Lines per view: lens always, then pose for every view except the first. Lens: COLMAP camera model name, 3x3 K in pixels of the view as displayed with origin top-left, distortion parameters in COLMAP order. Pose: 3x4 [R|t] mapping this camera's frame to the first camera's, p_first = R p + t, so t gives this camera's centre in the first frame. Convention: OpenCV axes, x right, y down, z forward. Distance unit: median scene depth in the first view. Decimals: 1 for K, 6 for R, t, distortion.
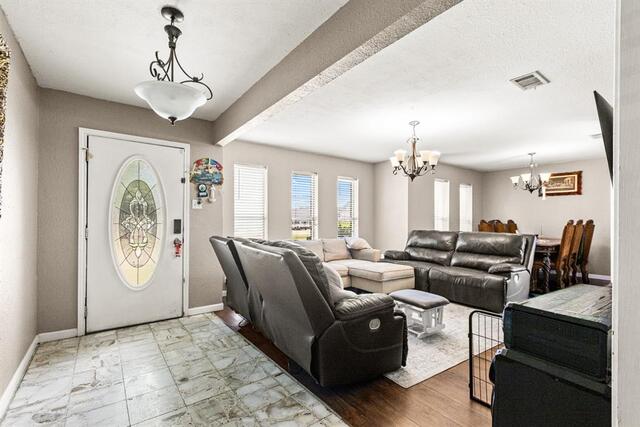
lens RADIAL K [[290.4, 0, 317.5], [0, 290.4, 217.5], [0, 0, 1]] dist [0.003293, 0.000516]
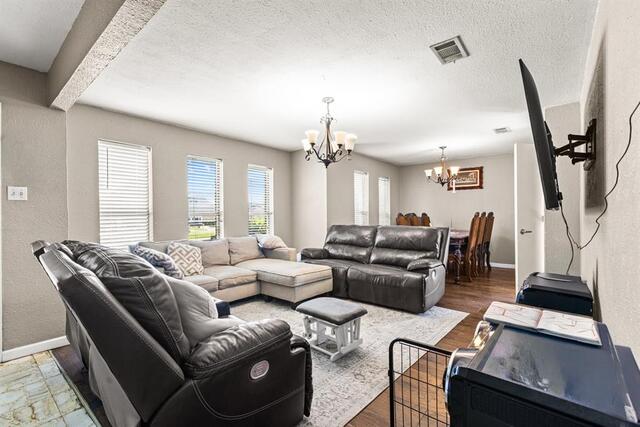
lens RADIAL K [[290.4, 0, 318.0], [0, 290.4, 212.4], [0, 0, 1]] dist [0.003293, 0.000516]
pose [[0.969777, -0.009233, 0.243819, 0.092120], [0.009660, 0.999953, -0.000556, 0.005244], [-0.243802, 0.002894, 0.969821, 0.177898]]
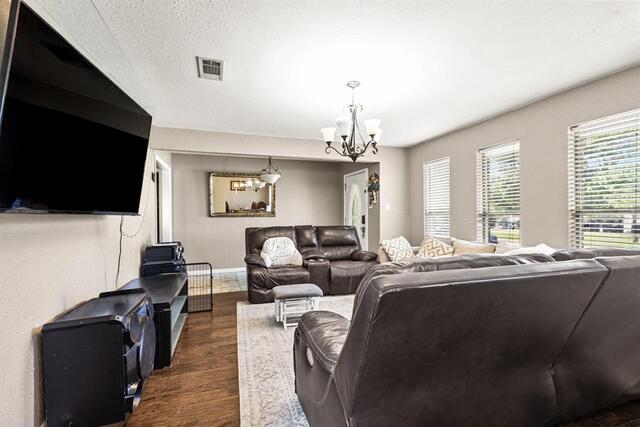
lens RADIAL K [[290.4, 0, 318.5], [0, 290.4, 216.5], [0, 0, 1]] dist [0.003293, 0.000516]
pose [[-0.308889, -0.000083, -0.951098, 1.051283], [0.002148, 0.999997, -0.000785, 0.012994], [0.951096, -0.002286, -0.308888, 1.124356]]
